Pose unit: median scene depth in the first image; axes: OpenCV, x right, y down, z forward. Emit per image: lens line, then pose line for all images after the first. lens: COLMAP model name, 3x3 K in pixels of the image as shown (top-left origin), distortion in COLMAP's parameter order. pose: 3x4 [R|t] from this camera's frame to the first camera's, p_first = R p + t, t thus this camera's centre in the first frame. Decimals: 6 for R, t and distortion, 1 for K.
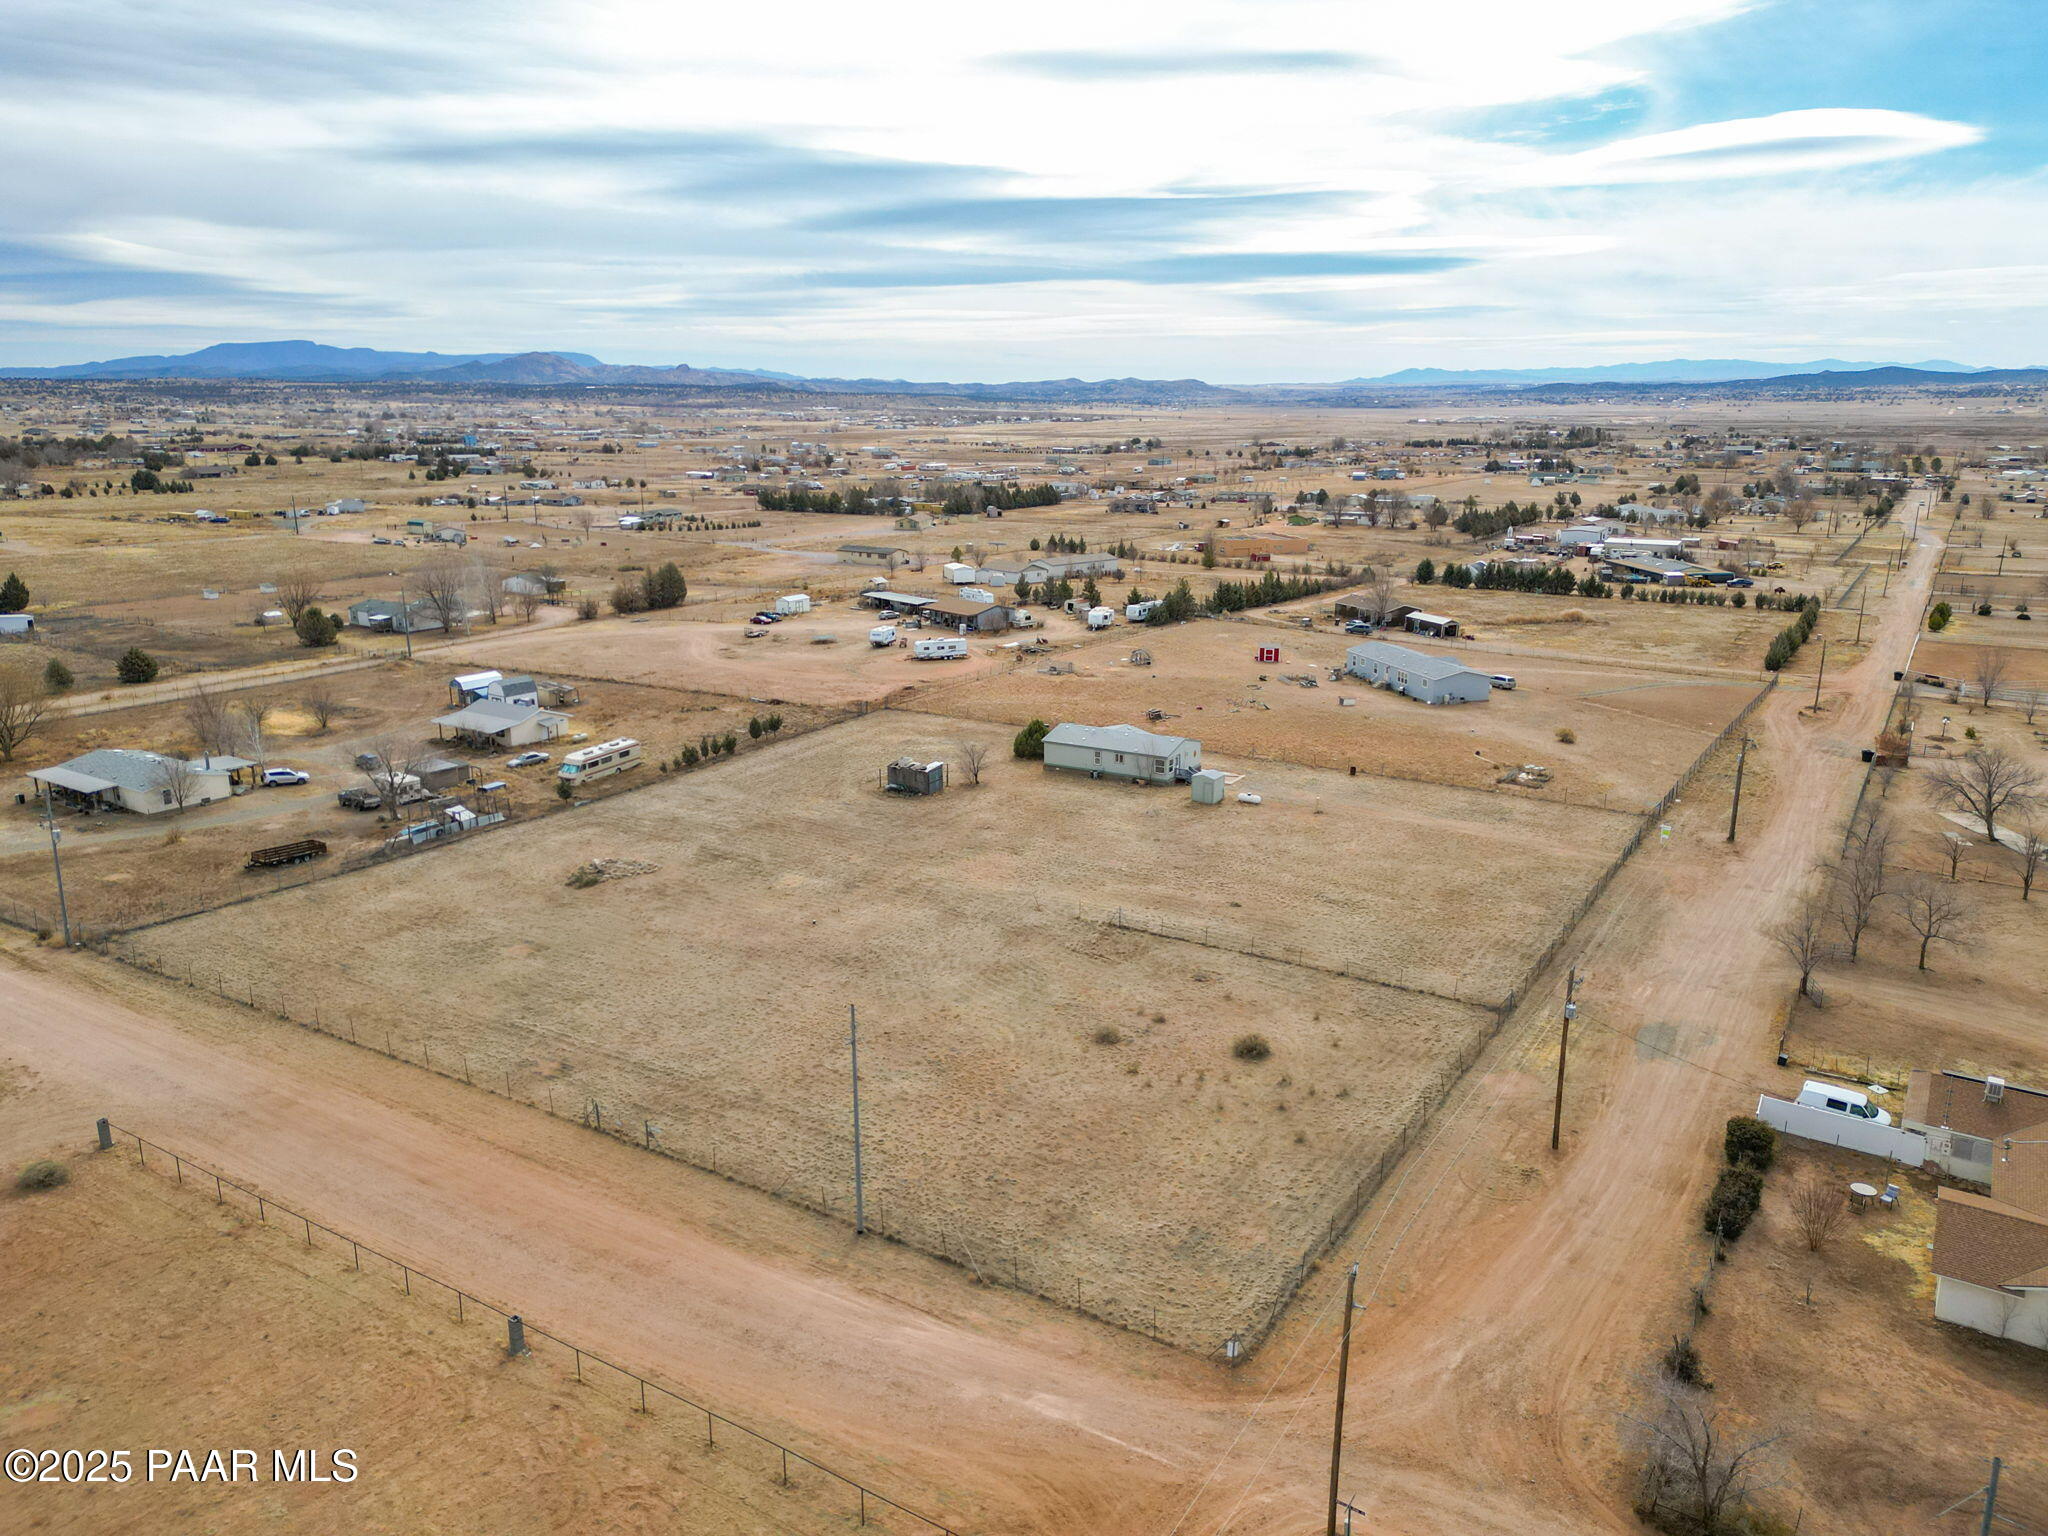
lens RADIAL K [[1460.8, 0, 1020.0], [0, 1460.8, 776.2], [0, 0, 1]] dist [0.042039, -0.021915]
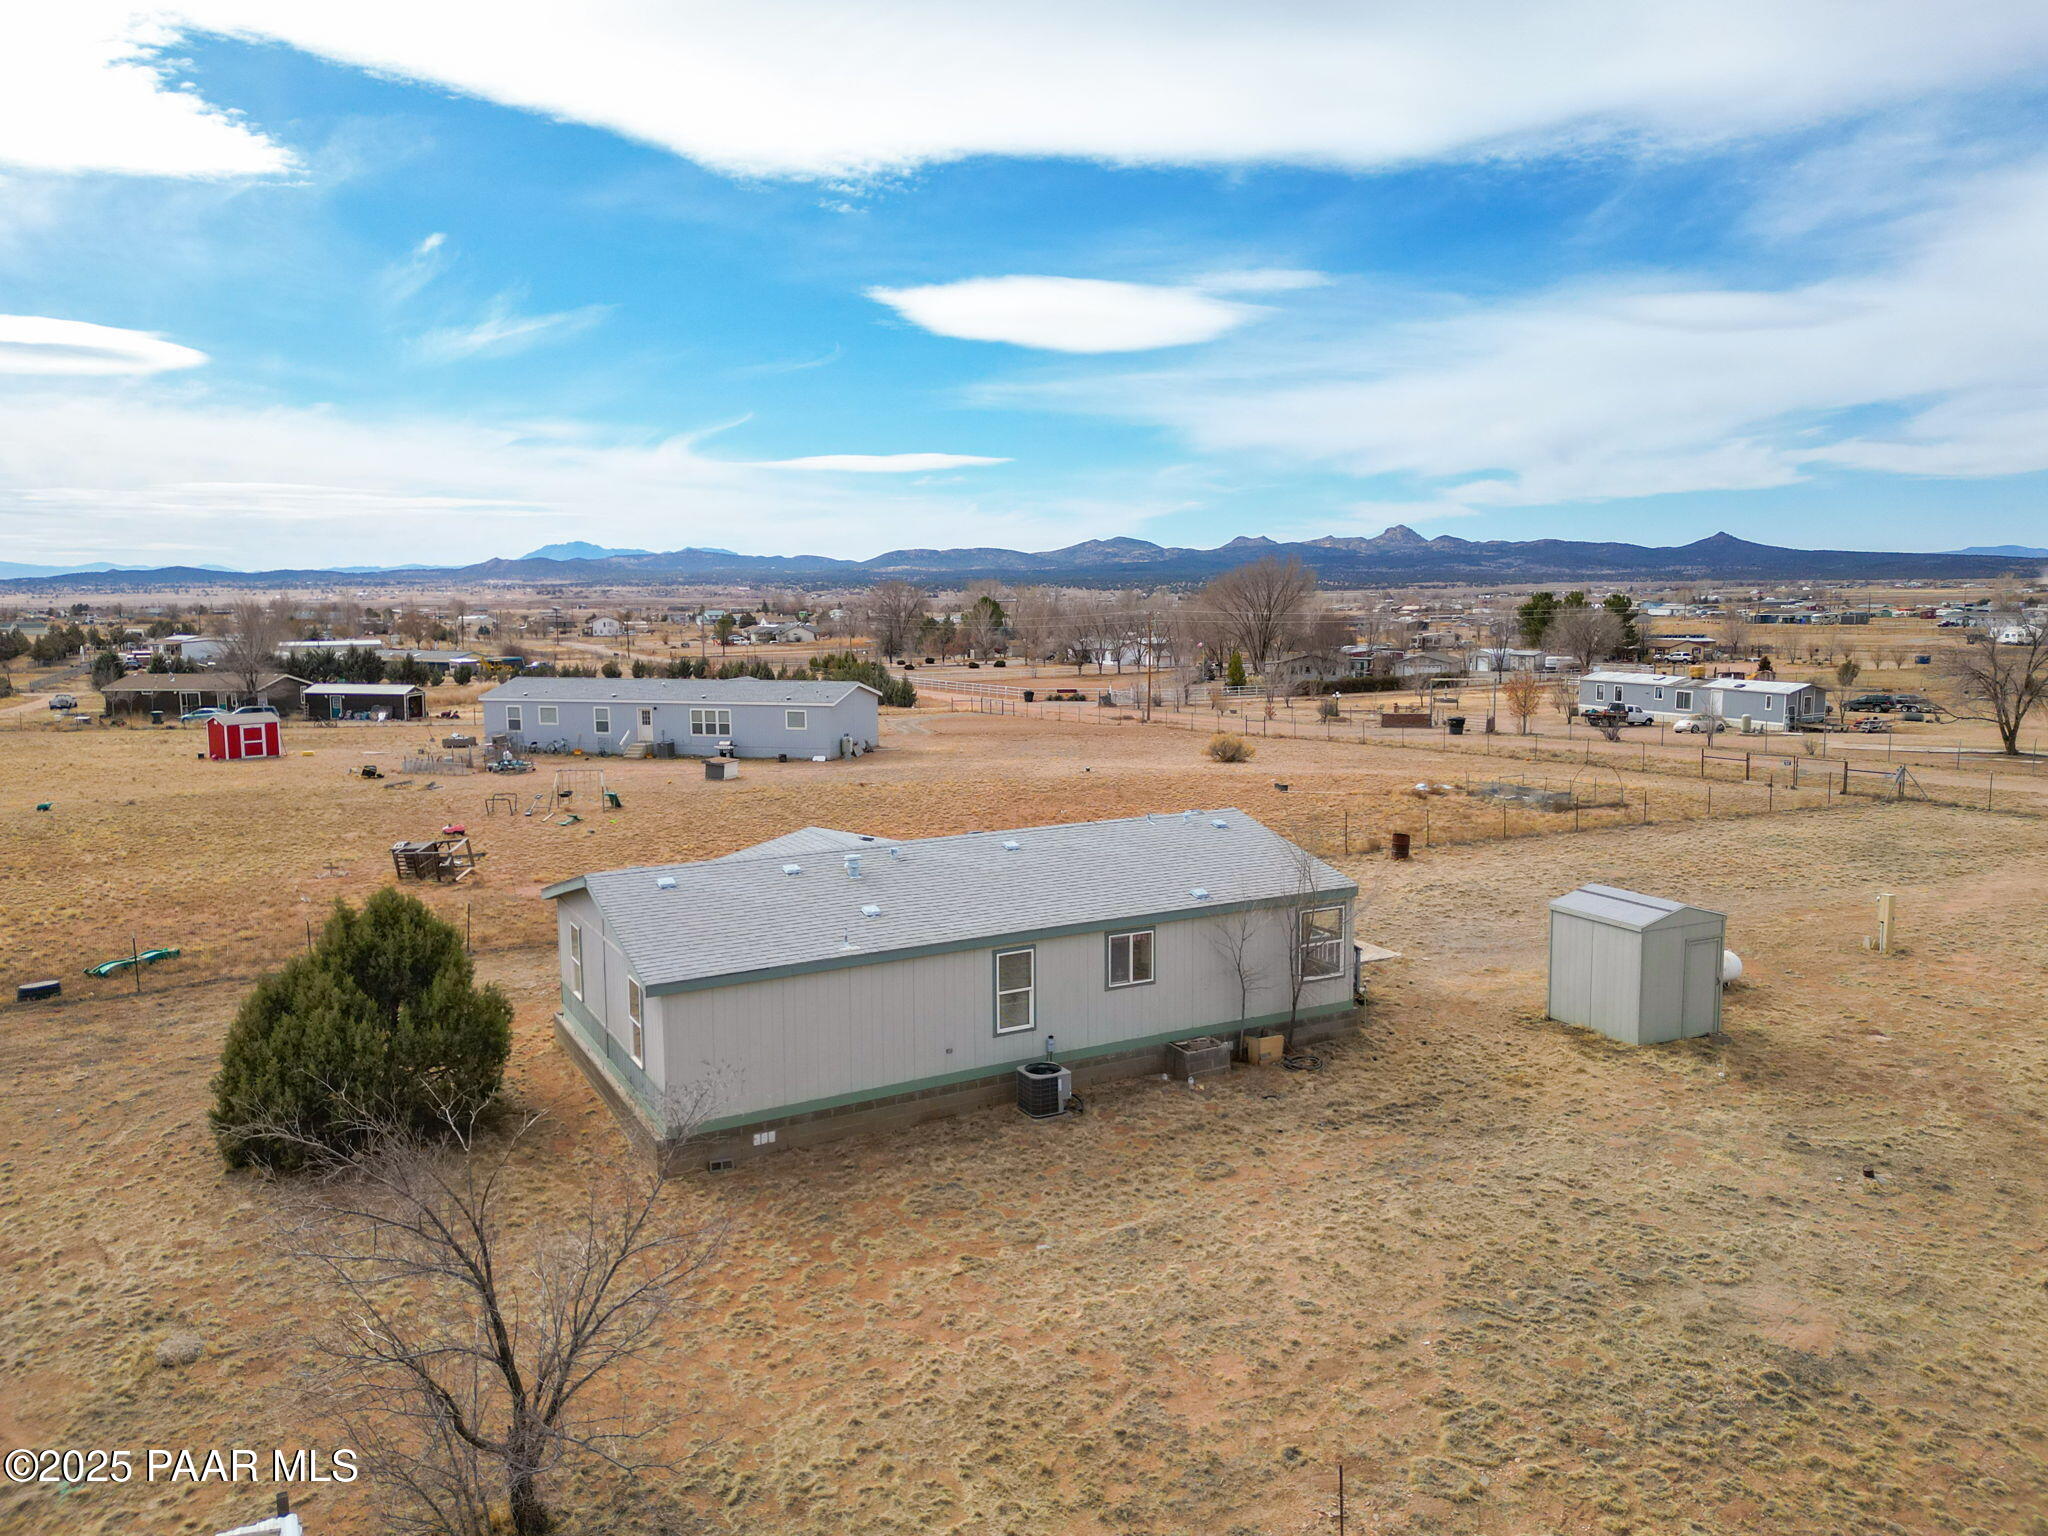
lens RADIAL K [[1460.8, 0, 1026.3], [0, 1460.8, 768.1], [0, 0, 1]] dist [0.042039, -0.021915]
pose [[0.511545, -0.112708, 0.851832, -0.099809], [0.227341, 0.973785, -0.007679, -0.039950], [-0.828636, 0.197584, 0.523758, 0.967479]]
